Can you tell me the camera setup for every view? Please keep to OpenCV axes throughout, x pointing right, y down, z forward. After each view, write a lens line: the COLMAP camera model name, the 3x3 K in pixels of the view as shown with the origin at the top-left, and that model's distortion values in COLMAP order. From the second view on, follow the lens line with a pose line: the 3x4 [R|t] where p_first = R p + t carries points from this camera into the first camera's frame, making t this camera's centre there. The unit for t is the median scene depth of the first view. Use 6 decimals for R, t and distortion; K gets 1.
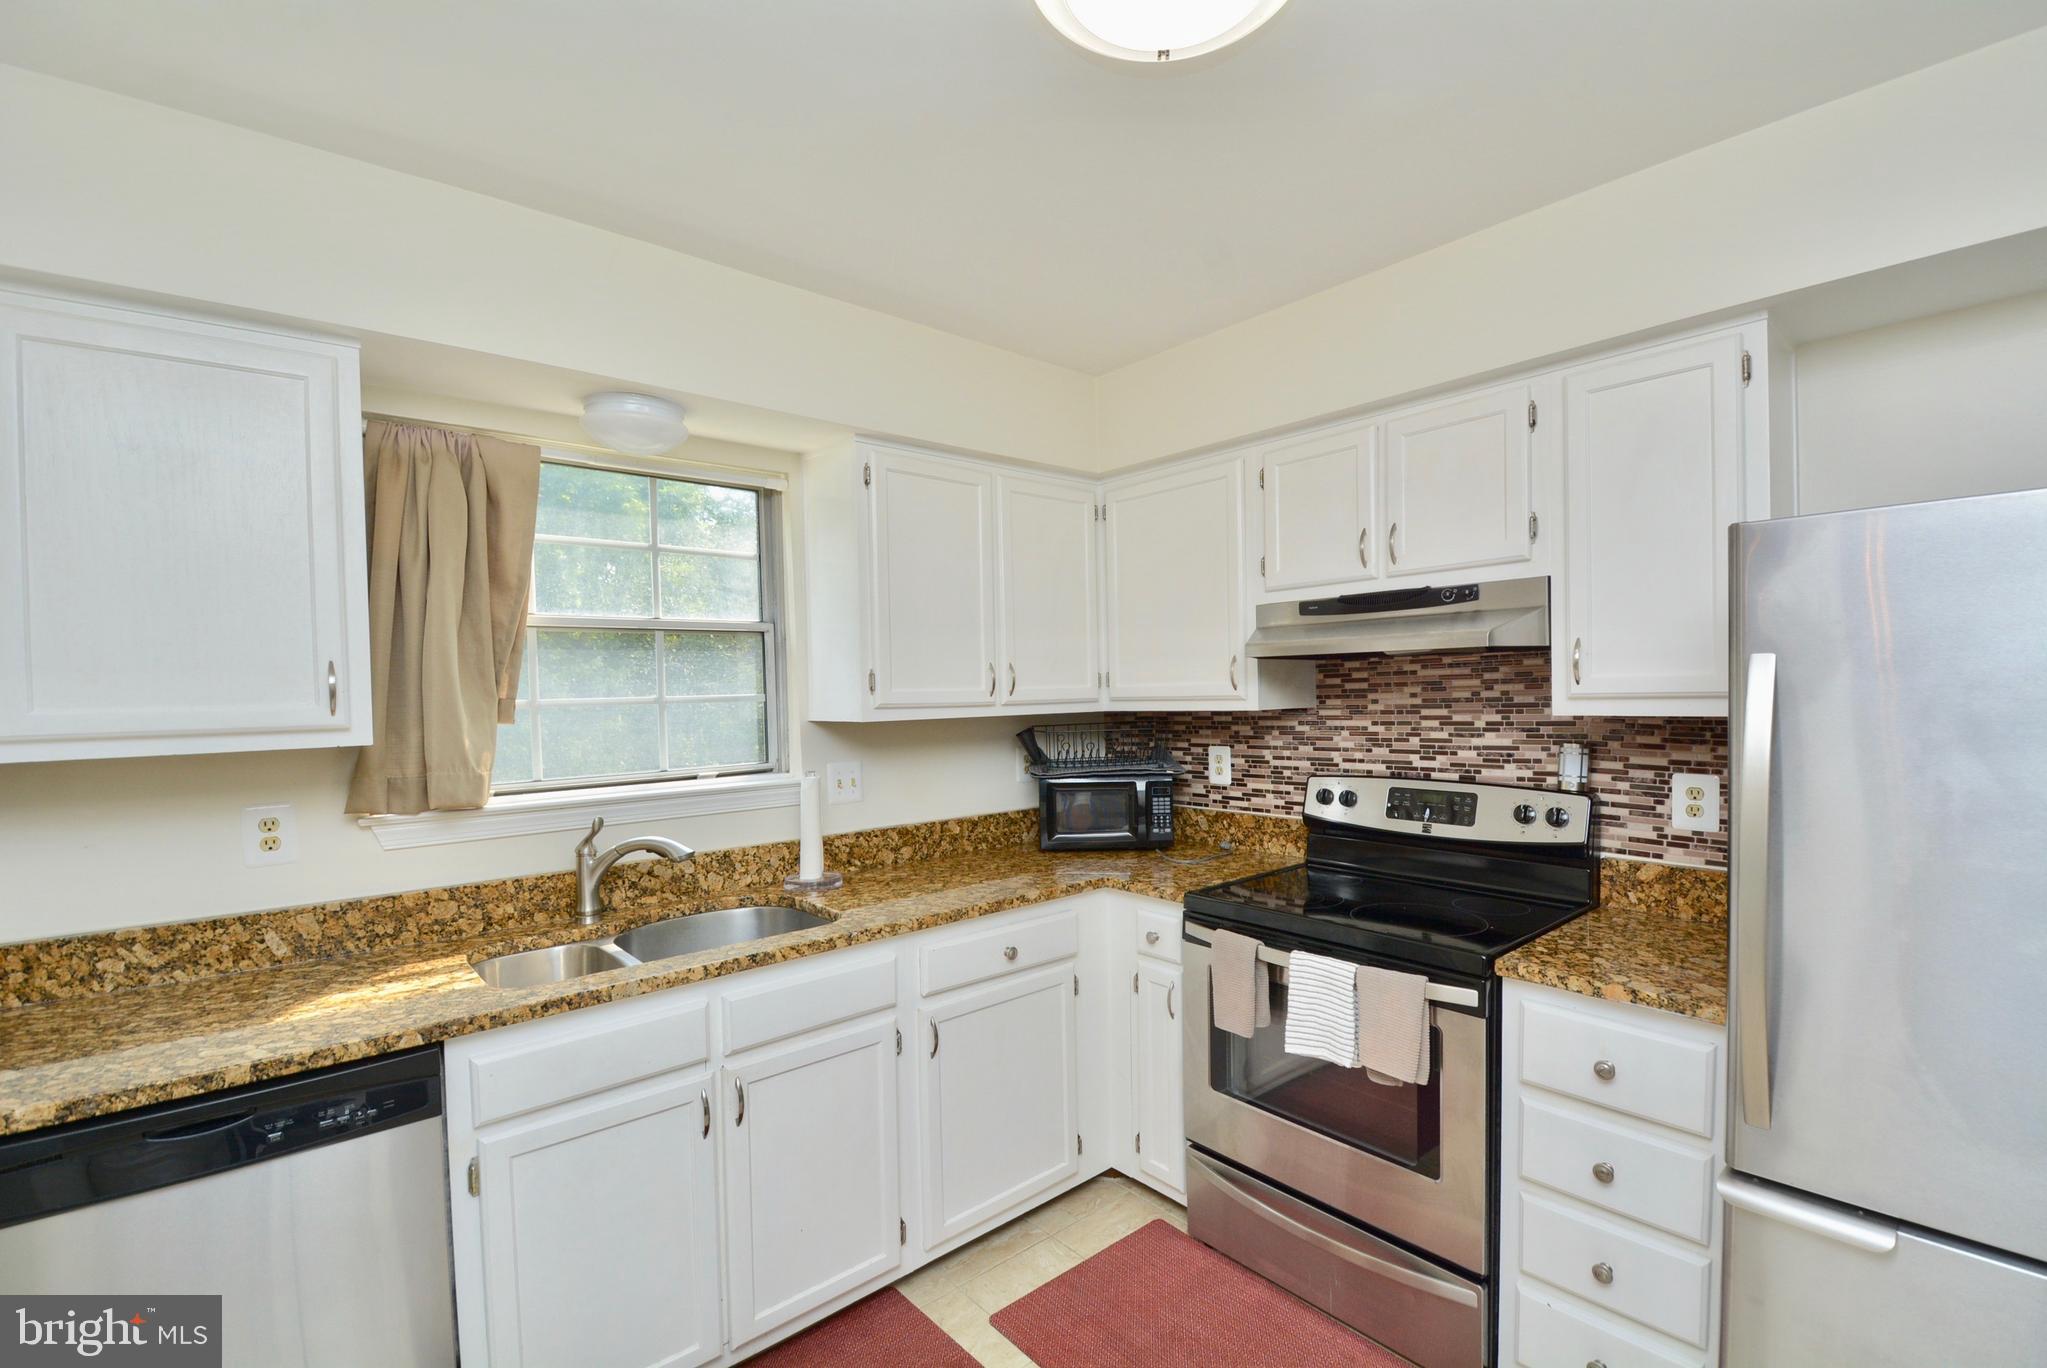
lens RADIAL K [[904.9, 0, 1036.3], [0, 904.9, 710.7], [0, 0, 1]] dist [0.015219, -0.023567]
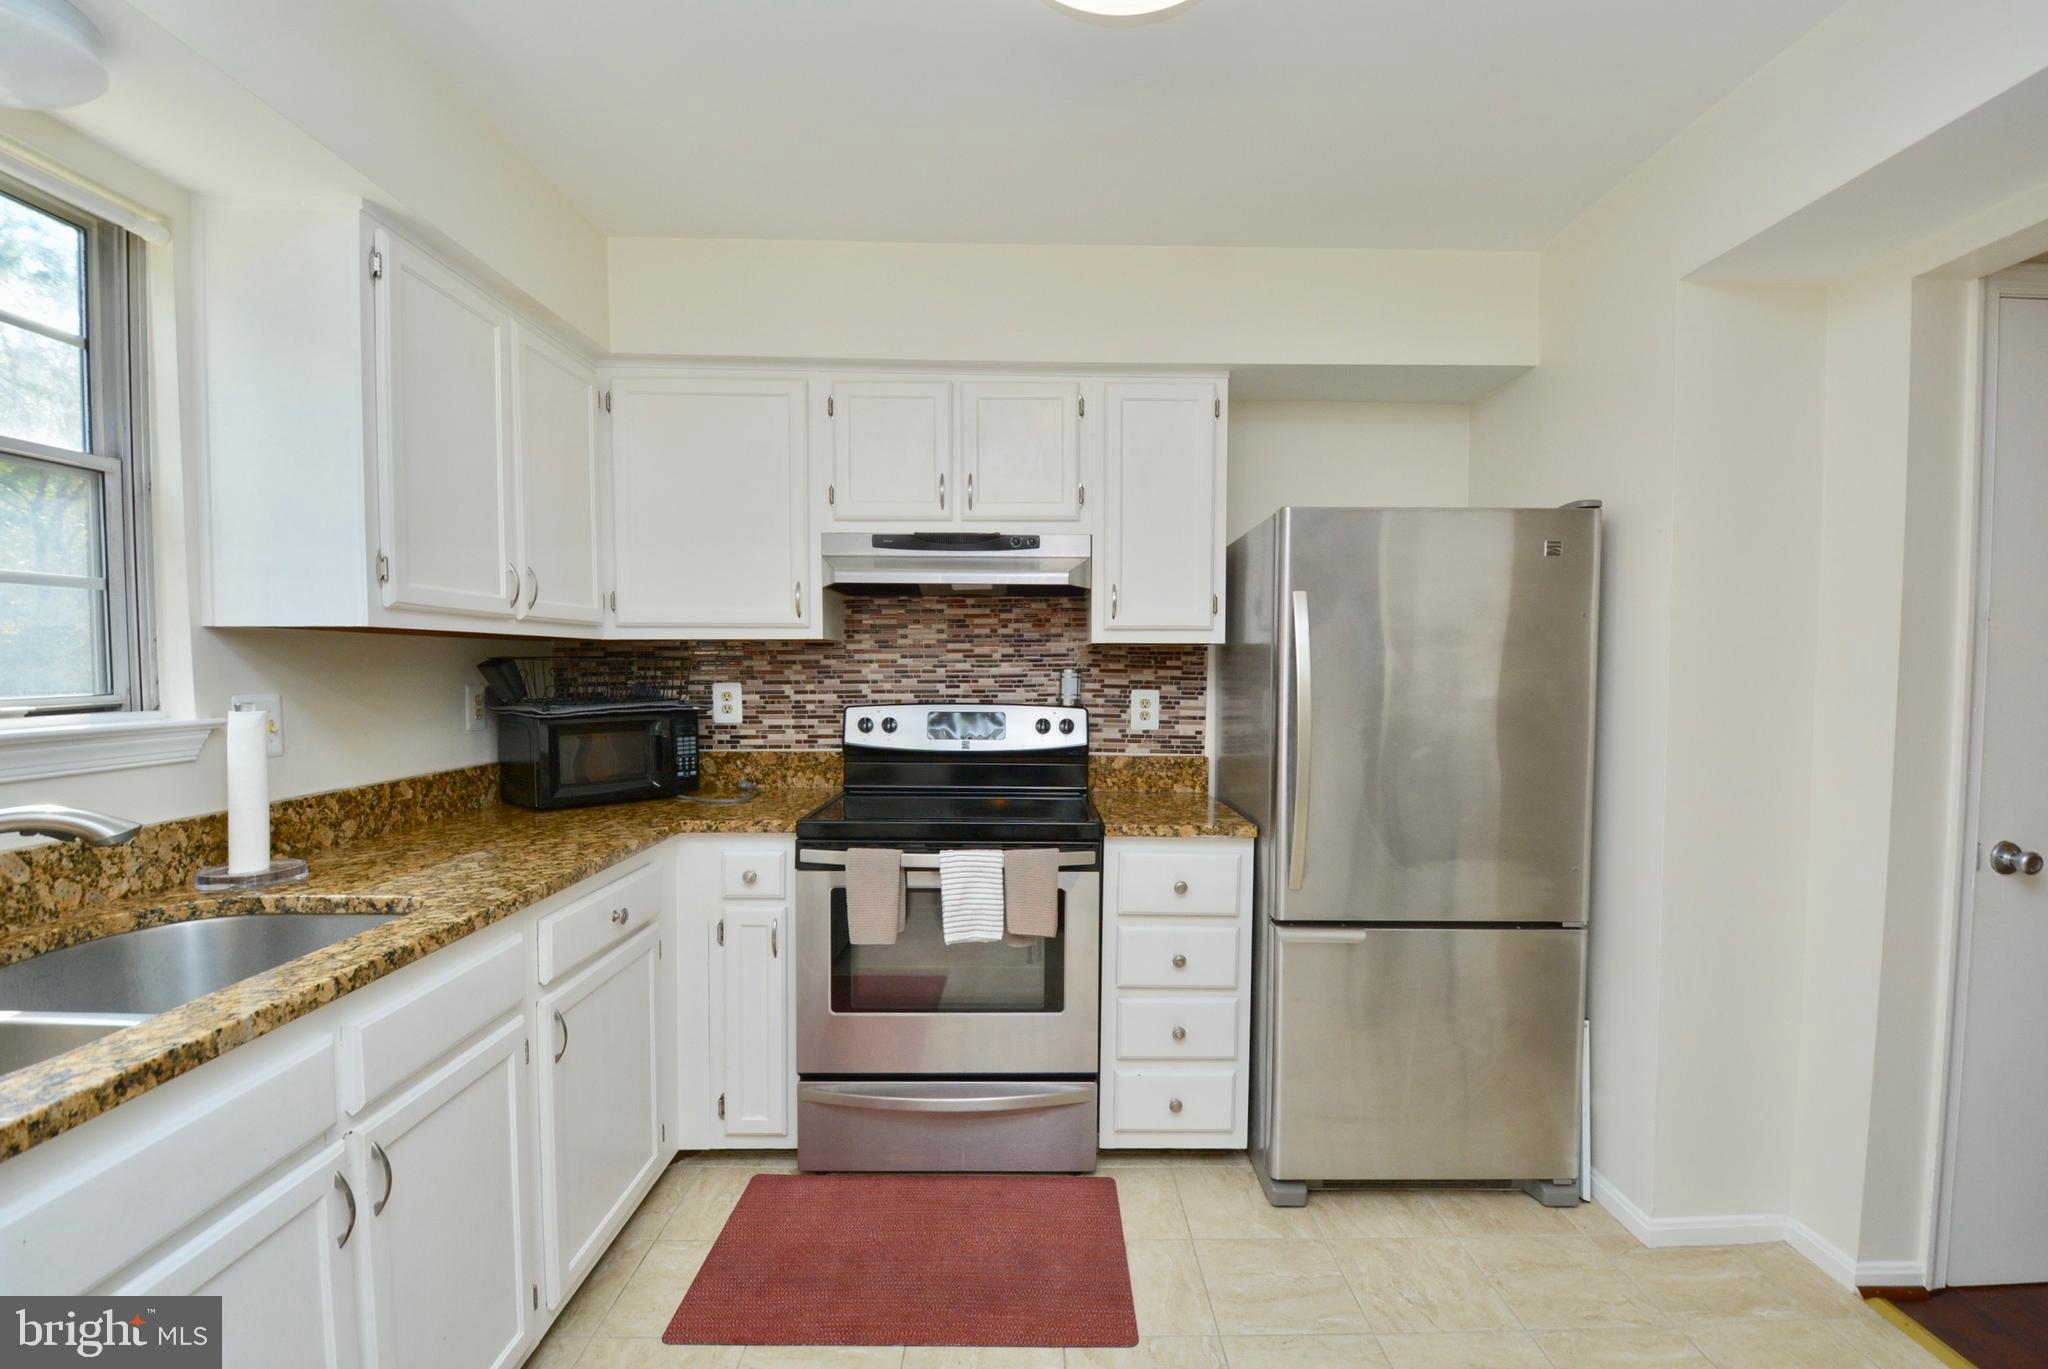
lens RADIAL K [[925.0, 0, 1049.9], [0, 925.0, 711.2], [0, 0, 1]] dist [0.024289, -0.024476]
pose [[0.642991, -0.015709, 0.765713, -0.391100], [0.001968, 0.999820, 0.018859, 0.062664], [-0.765871, -0.010620, 0.642906, 0.153158]]
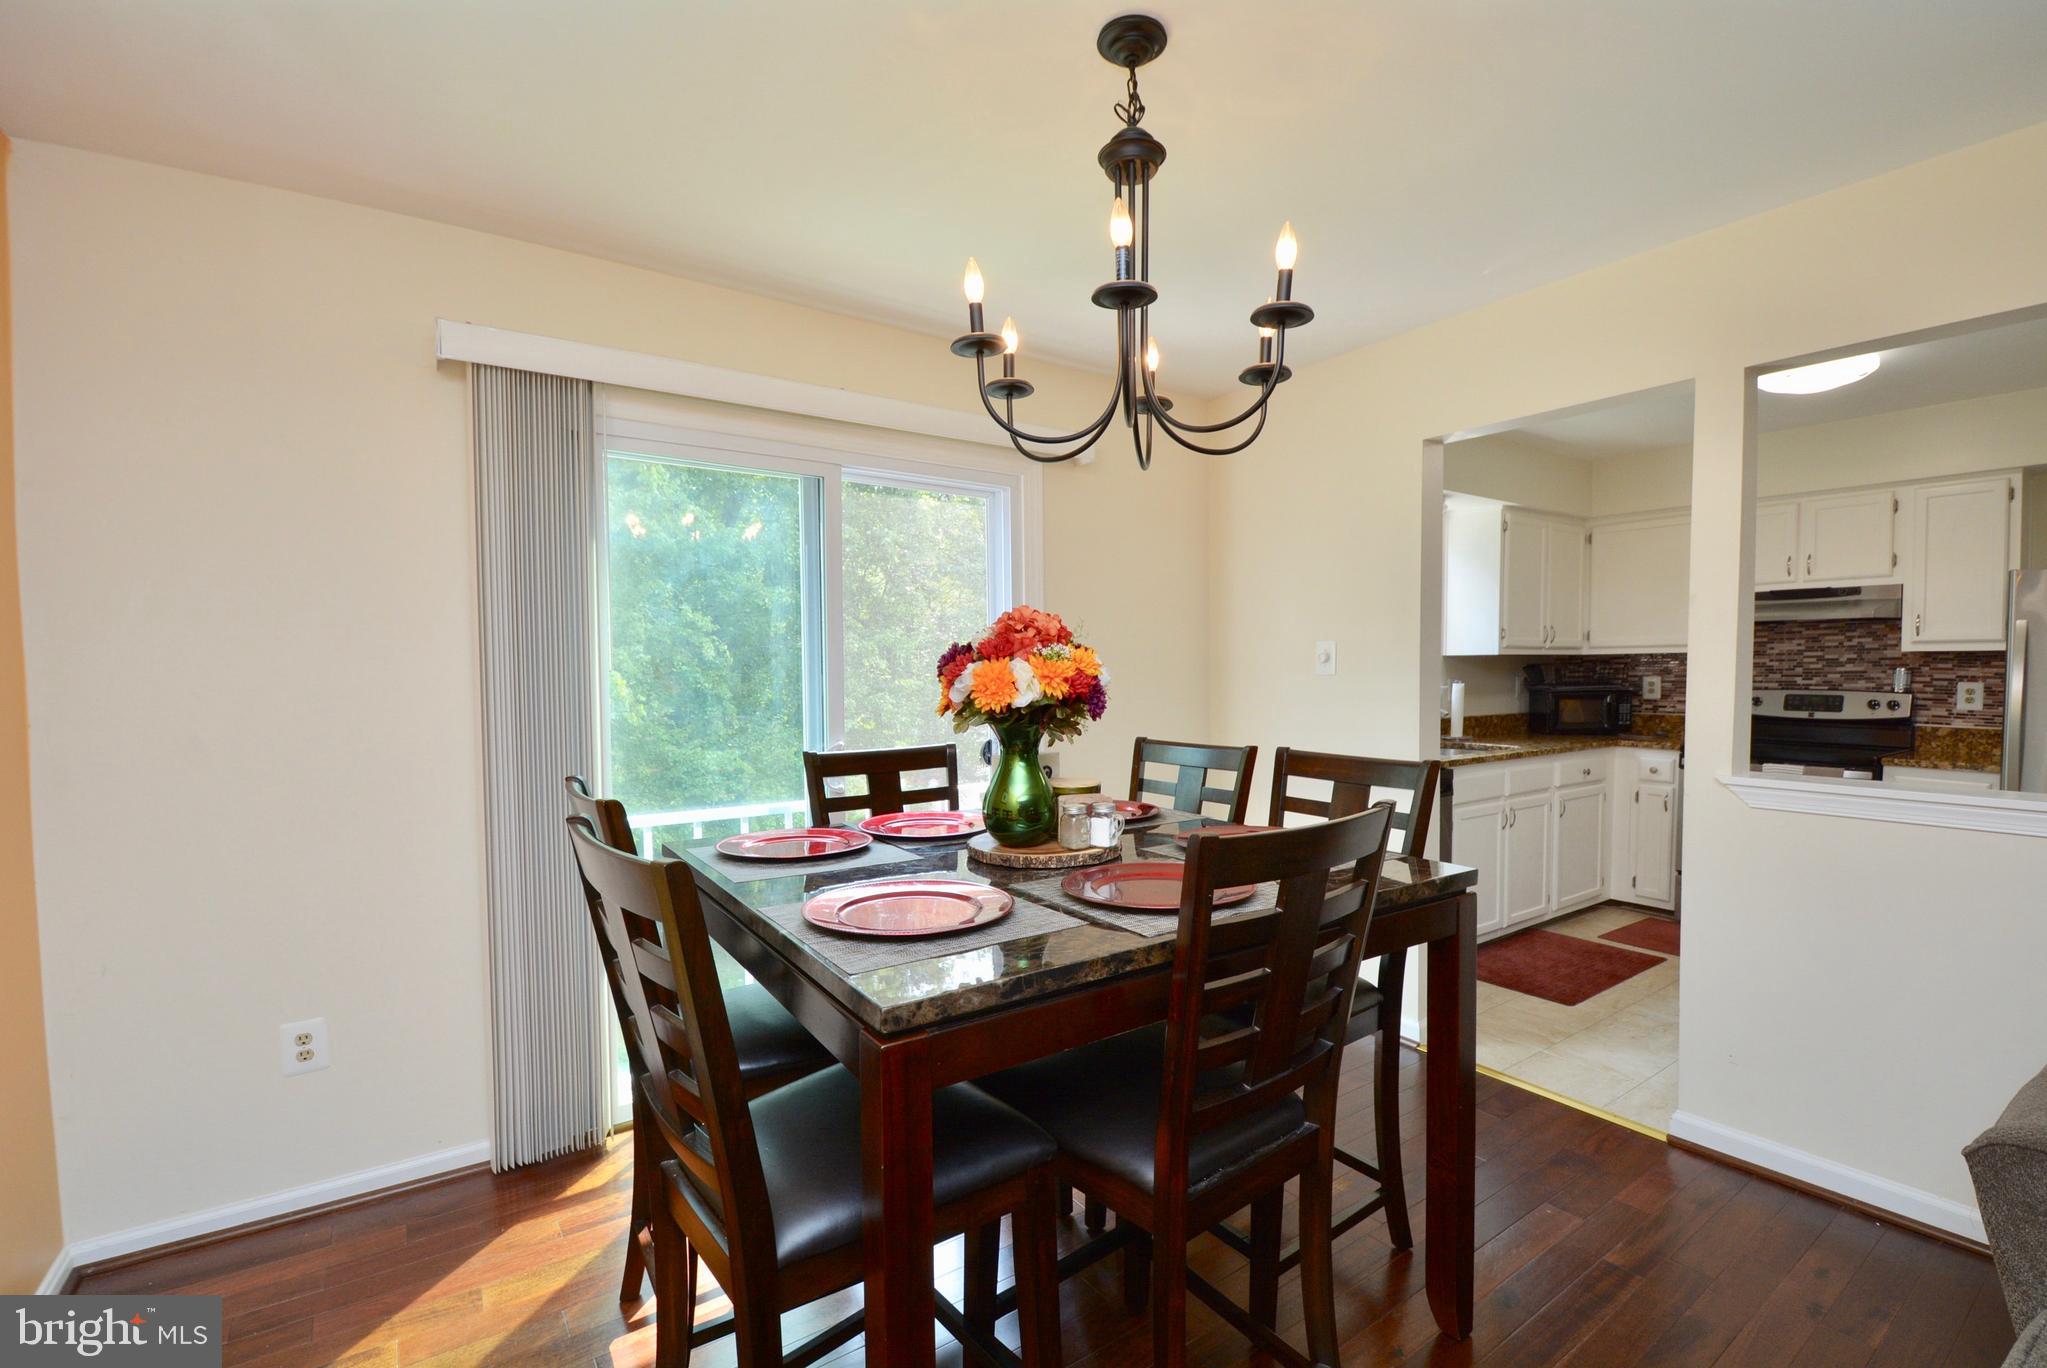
lens RADIAL K [[924.5, 0, 1049.4], [0, 924.5, 710.7], [0, 0, 1]] dist [0.024289, -0.024476]
pose [[0.996297, 0.018500, -0.083959, -0.949545], [-0.016403, 0.999538, 0.025606, 0.094812], [0.084394, -0.024134, 0.996140, -1.019117]]
